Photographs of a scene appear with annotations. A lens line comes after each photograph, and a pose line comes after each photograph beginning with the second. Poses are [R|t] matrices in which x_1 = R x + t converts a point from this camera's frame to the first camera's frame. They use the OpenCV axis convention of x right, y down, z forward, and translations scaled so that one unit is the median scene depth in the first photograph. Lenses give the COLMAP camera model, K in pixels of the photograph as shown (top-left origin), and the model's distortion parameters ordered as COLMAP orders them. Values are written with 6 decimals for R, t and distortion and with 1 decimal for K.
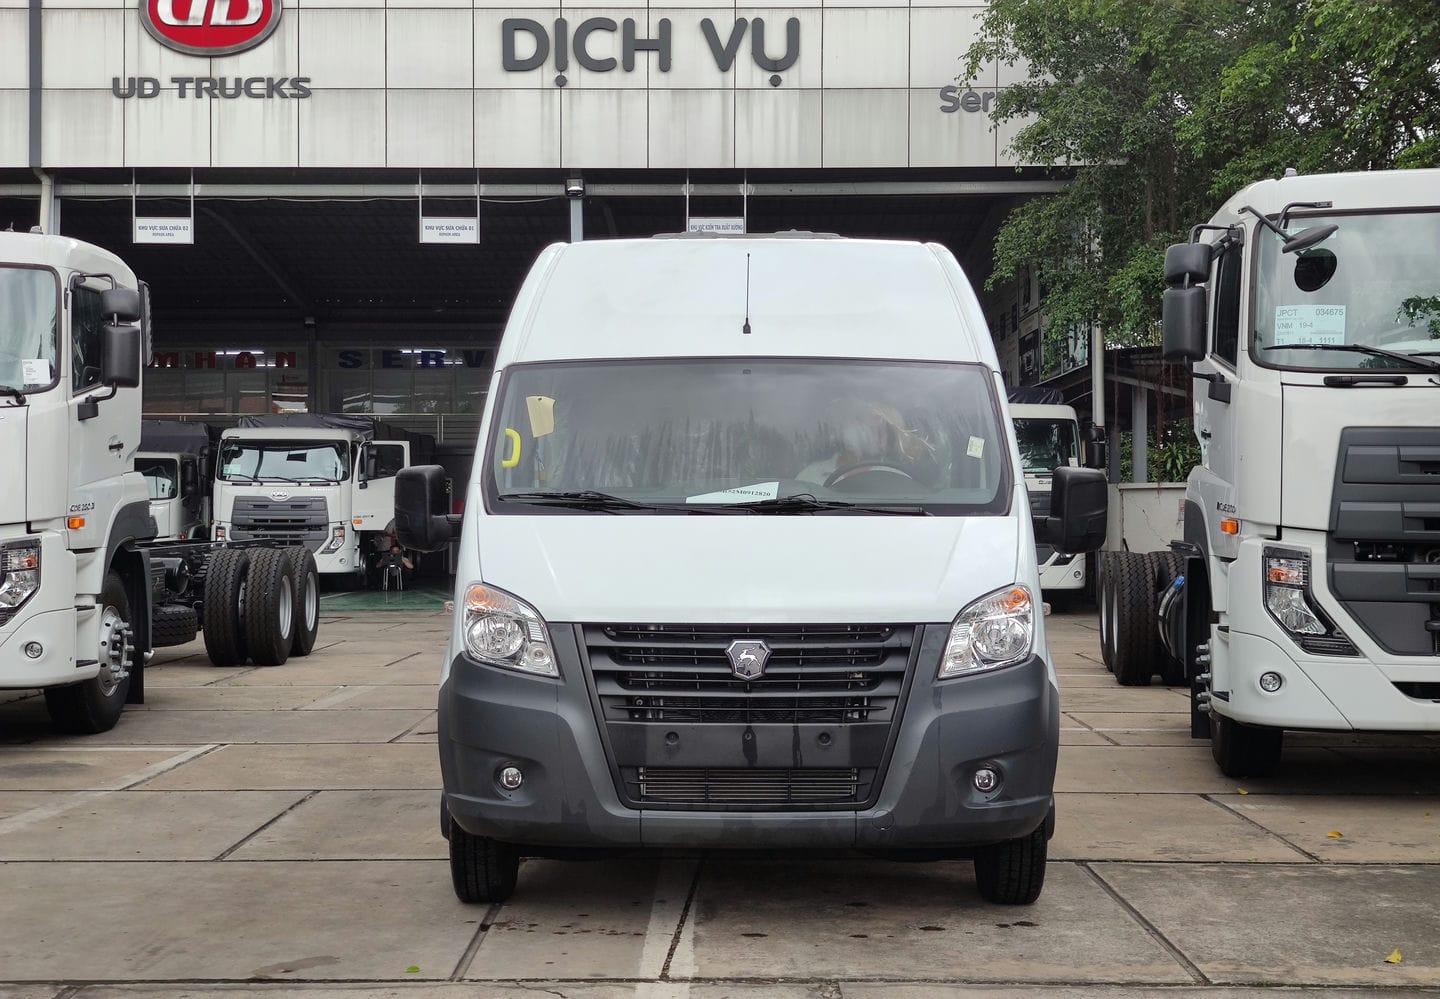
lens RADIAL K [[2029.0, 0, 859.3], [0, 2029.0, 498.2], [0, 0, 1]] dist [0.073944, -0.026634]
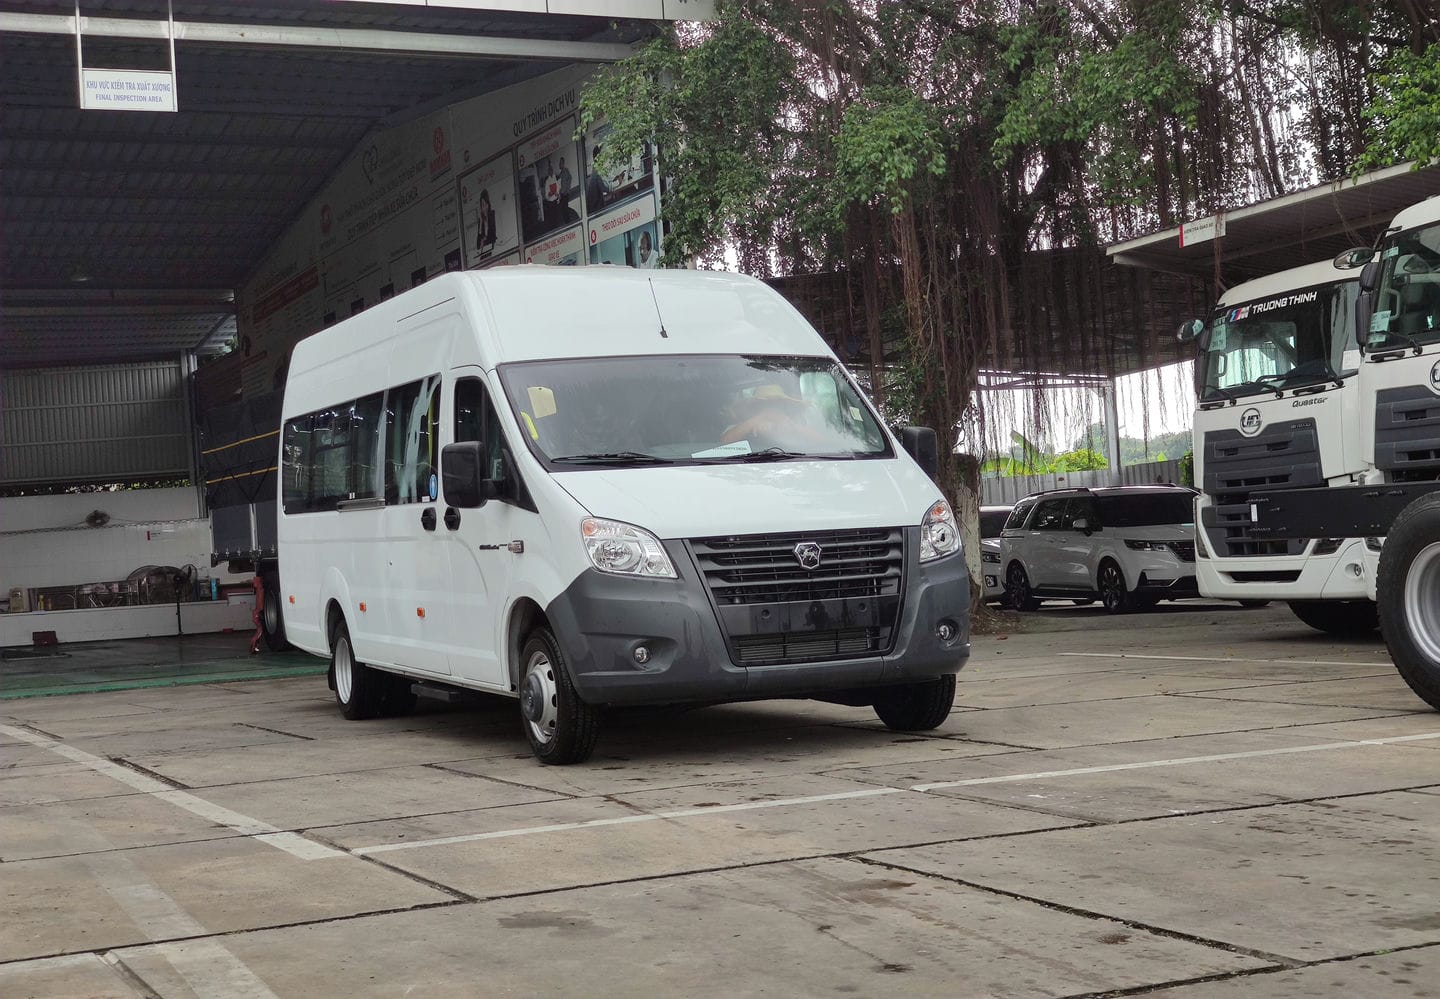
lens RADIAL K [[2168.5, 0, 702.4], [0, 2168.5, 524.1], [0, 0, 1]] dist [0.251818, -0.973228]
pose [[0.894033, -0.048576, 0.445360, -0.788145], [0.060255, 0.998110, -0.012092, 0.069790], [-0.443931, 0.037646, 0.895270, -0.334707]]
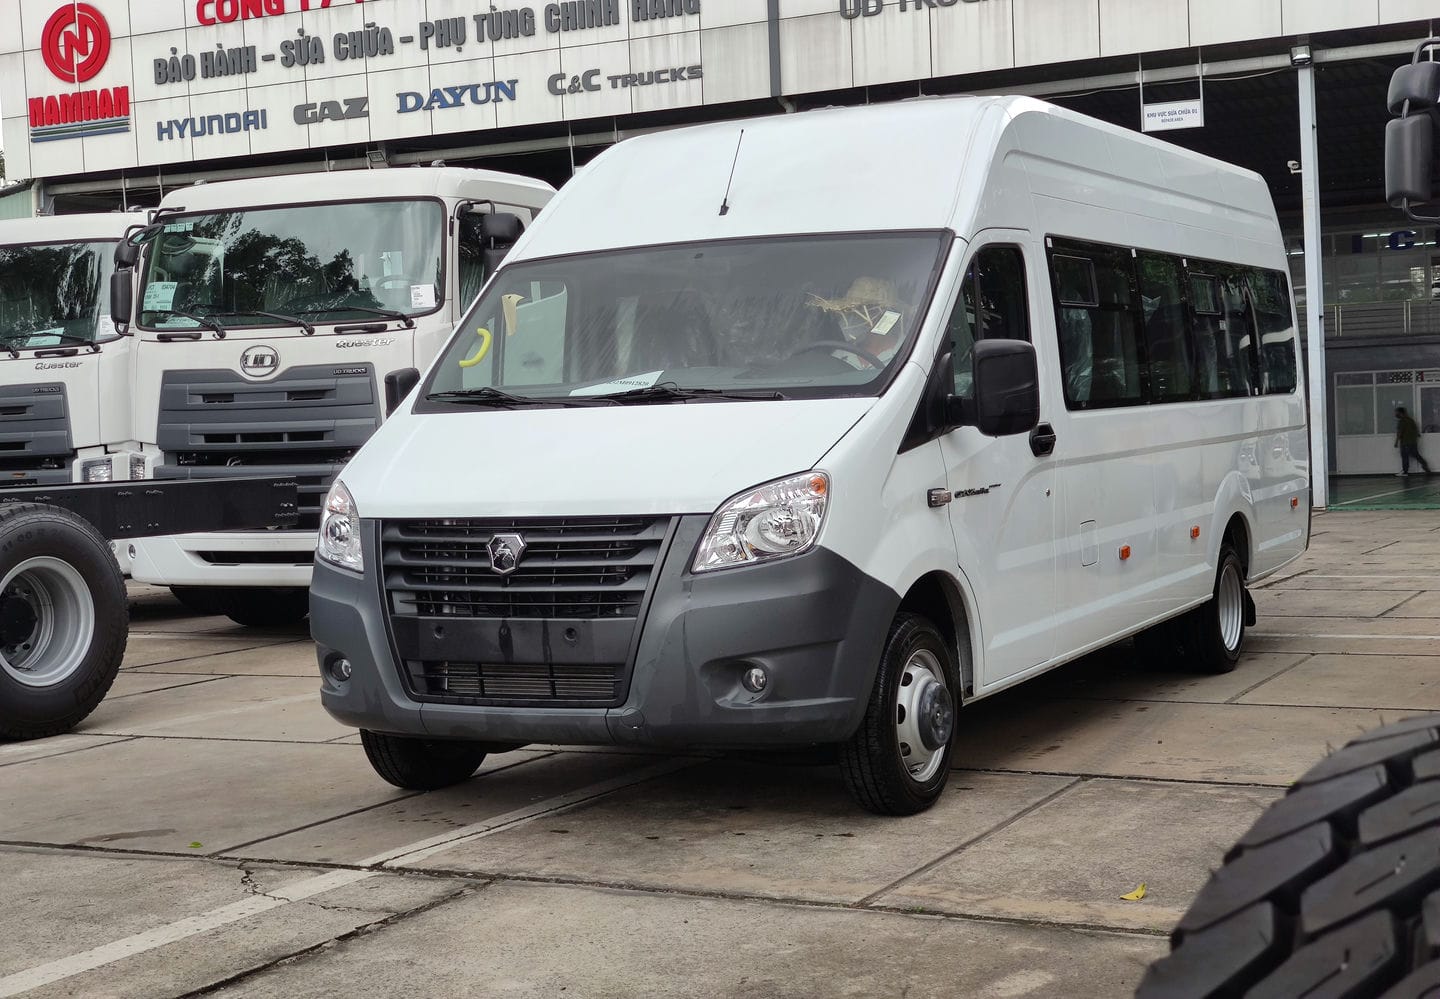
lens RADIAL K [[2084.1, 0, 718.5], [0, 2084.1, 528.1], [0, 0, 1]] dist [0.089246, -0.108680]
pose [[0.907078, -0.012538, -0.420776, 0.455605], [0.038678, 0.997811, 0.053648, 0.016431], [0.419182, -0.064938, 0.905577, 0.124819]]
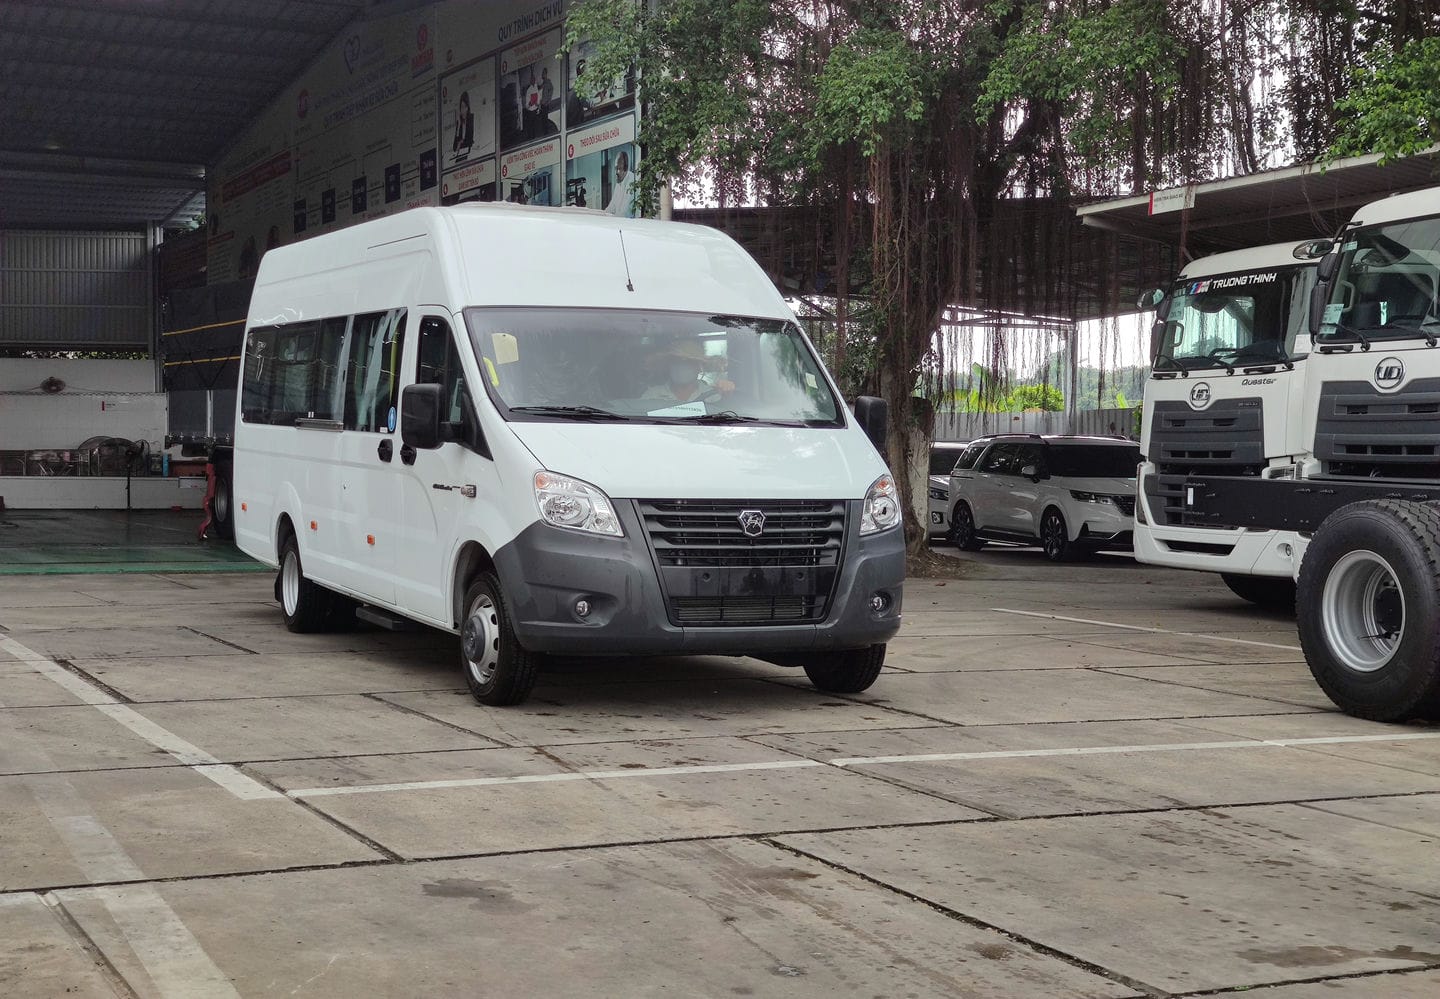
lens RADIAL K [[2184.3, 0, 716.5], [0, 2184.3, 521.2], [0, 0, 1]] dist [0.257548, -1.028272]
pose [[0.883765, -0.000552, 0.467930, -0.806243], [-0.021471, 0.998898, 0.041730, 0.011758], [-0.467438, -0.046926, 0.882780, -0.385261]]
